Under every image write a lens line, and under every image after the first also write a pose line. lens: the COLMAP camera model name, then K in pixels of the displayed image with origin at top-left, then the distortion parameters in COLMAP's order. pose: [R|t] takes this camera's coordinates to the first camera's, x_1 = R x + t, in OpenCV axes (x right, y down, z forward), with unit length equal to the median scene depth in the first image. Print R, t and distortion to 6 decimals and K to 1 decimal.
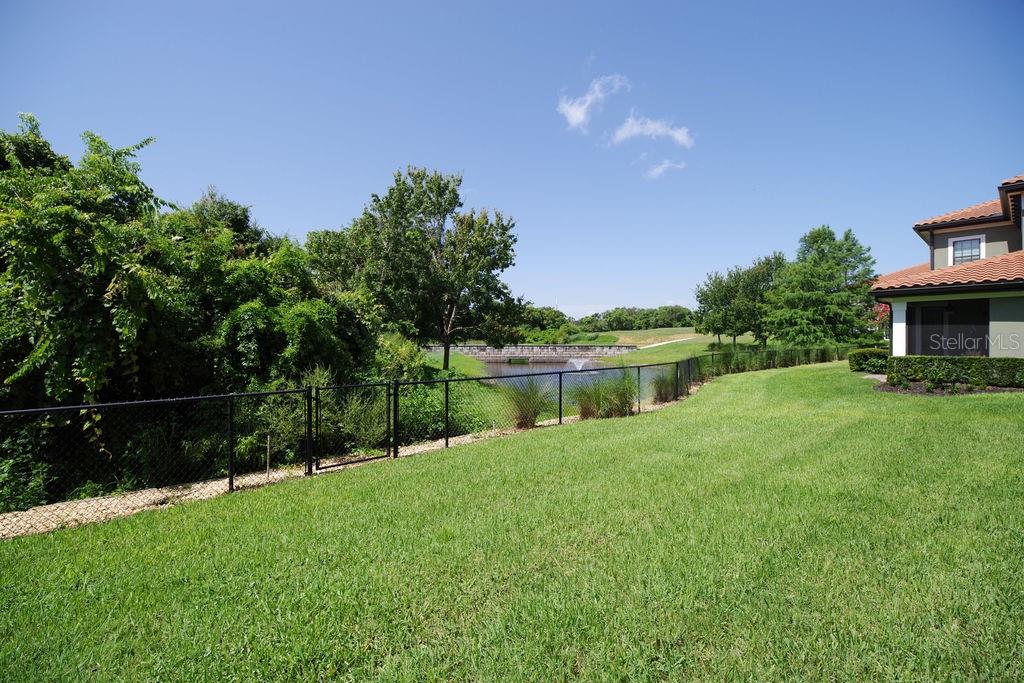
lens RADIAL K [[449.4, 0, 512.9], [0, 449.4, 340.5], [0, 0, 1]] dist [-0.009613, -0.000936]
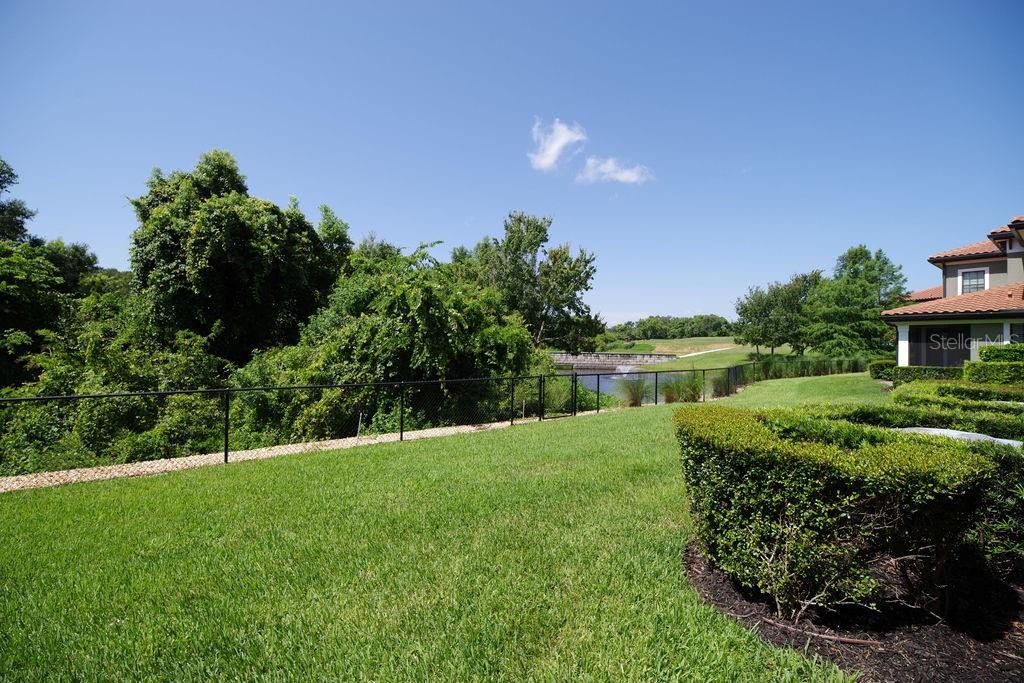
lens RADIAL K [[449.4, 0, 512.9], [0, 449.4, 340.5], [0, 0, 1]] dist [-0.009613, -0.000936]
pose [[0.997749, 0.013856, -0.065608, -0.119635], [-0.014798, 0.999794, -0.013889, -0.003545], [0.065402, 0.014829, 0.997749, -0.237968]]
